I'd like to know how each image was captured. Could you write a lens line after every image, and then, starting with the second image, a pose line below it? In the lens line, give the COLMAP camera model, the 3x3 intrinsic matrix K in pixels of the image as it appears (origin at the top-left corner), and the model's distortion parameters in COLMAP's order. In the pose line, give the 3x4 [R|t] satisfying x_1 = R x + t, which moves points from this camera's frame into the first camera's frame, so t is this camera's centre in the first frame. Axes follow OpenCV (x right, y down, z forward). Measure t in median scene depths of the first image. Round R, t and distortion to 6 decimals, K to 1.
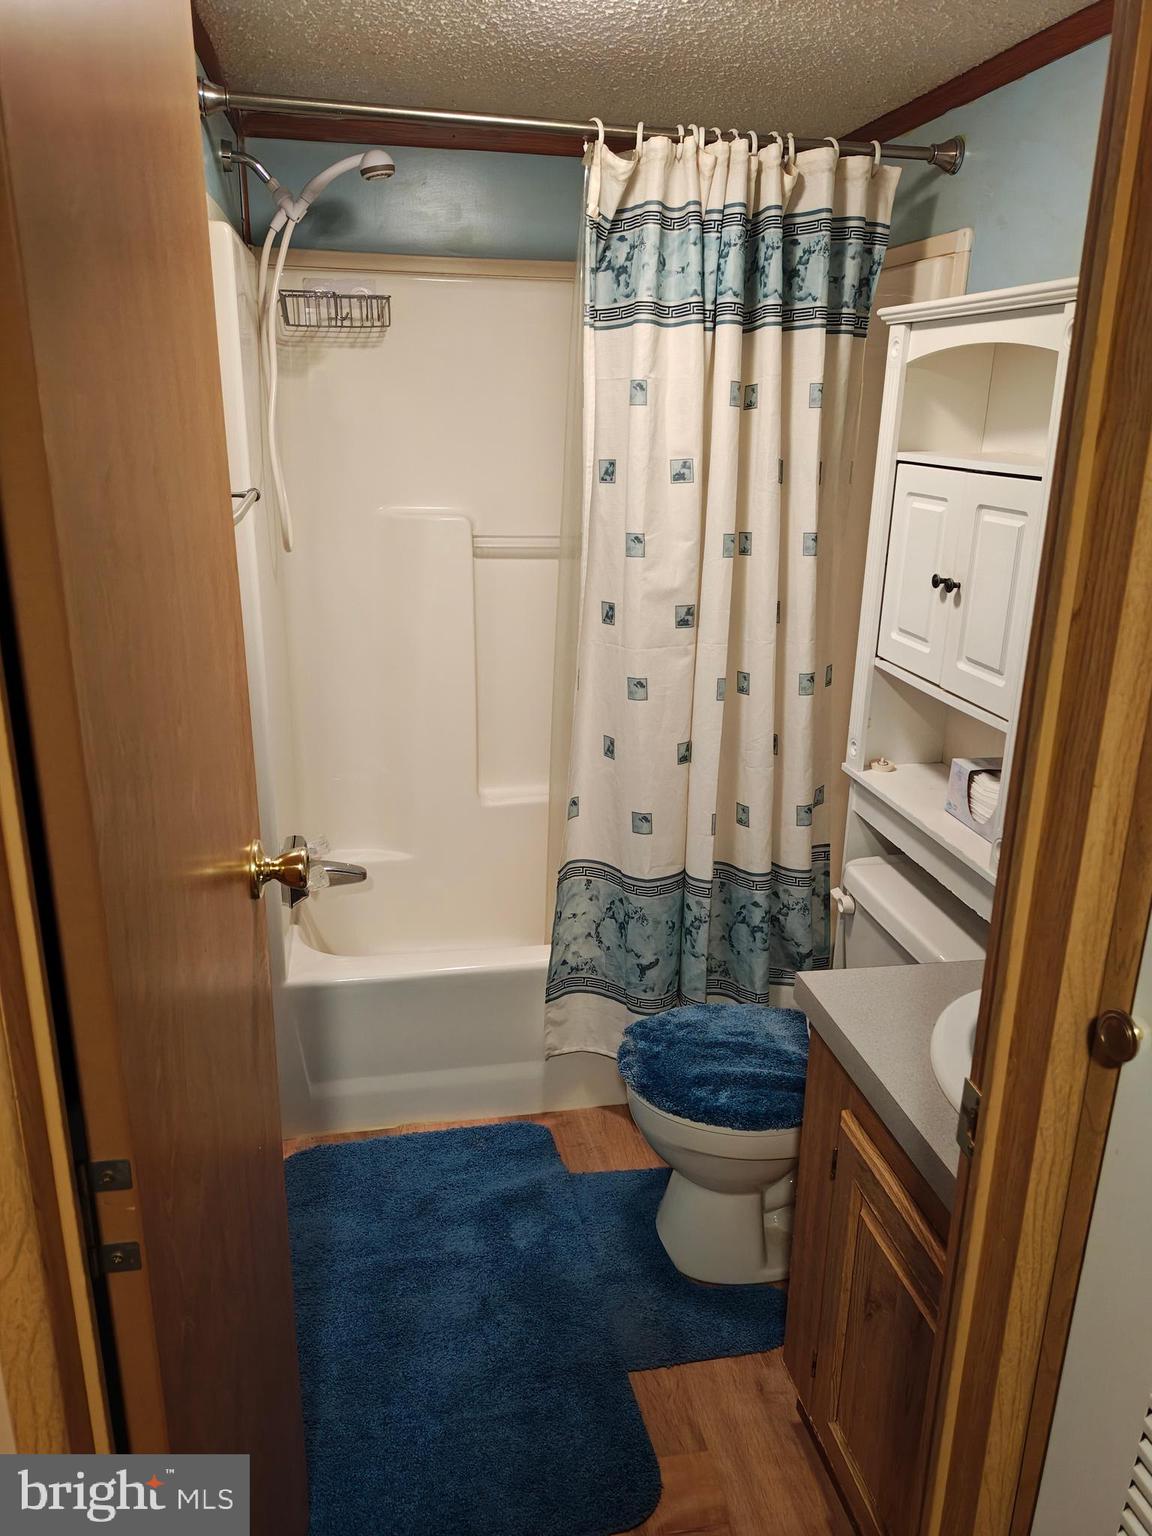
lens RADIAL K [[1108.2, 0, 576.0], [0, 1108.2, 768.0], [0, 0, 1]] dist [0.107198, -0.143528]
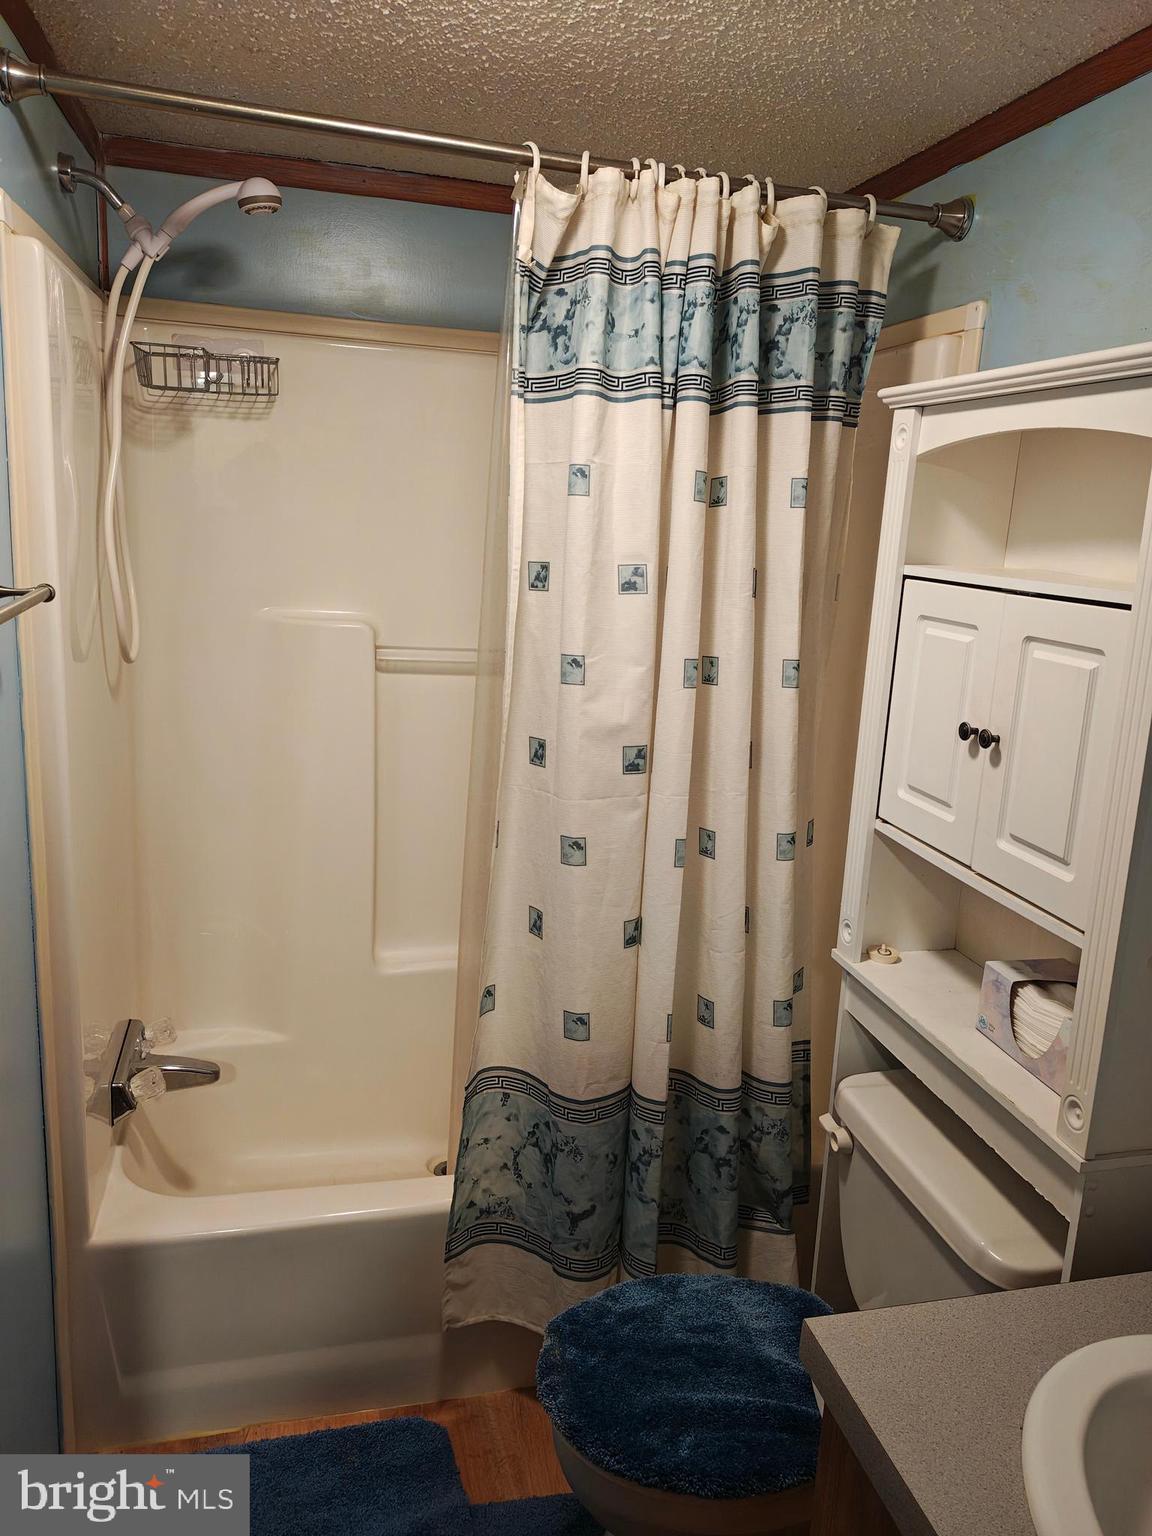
lens RADIAL K [[1108.2, 0, 576.0], [0, 1108.2, 768.0], [0, 0, 1]] dist [0.107198, -0.143528]
pose [[0.998128, 0.019829, 0.057856, 0.011595], [-0.014790, 0.996164, -0.086252, -0.062986], [-0.059344, 0.085235, 0.994592, 0.226380]]
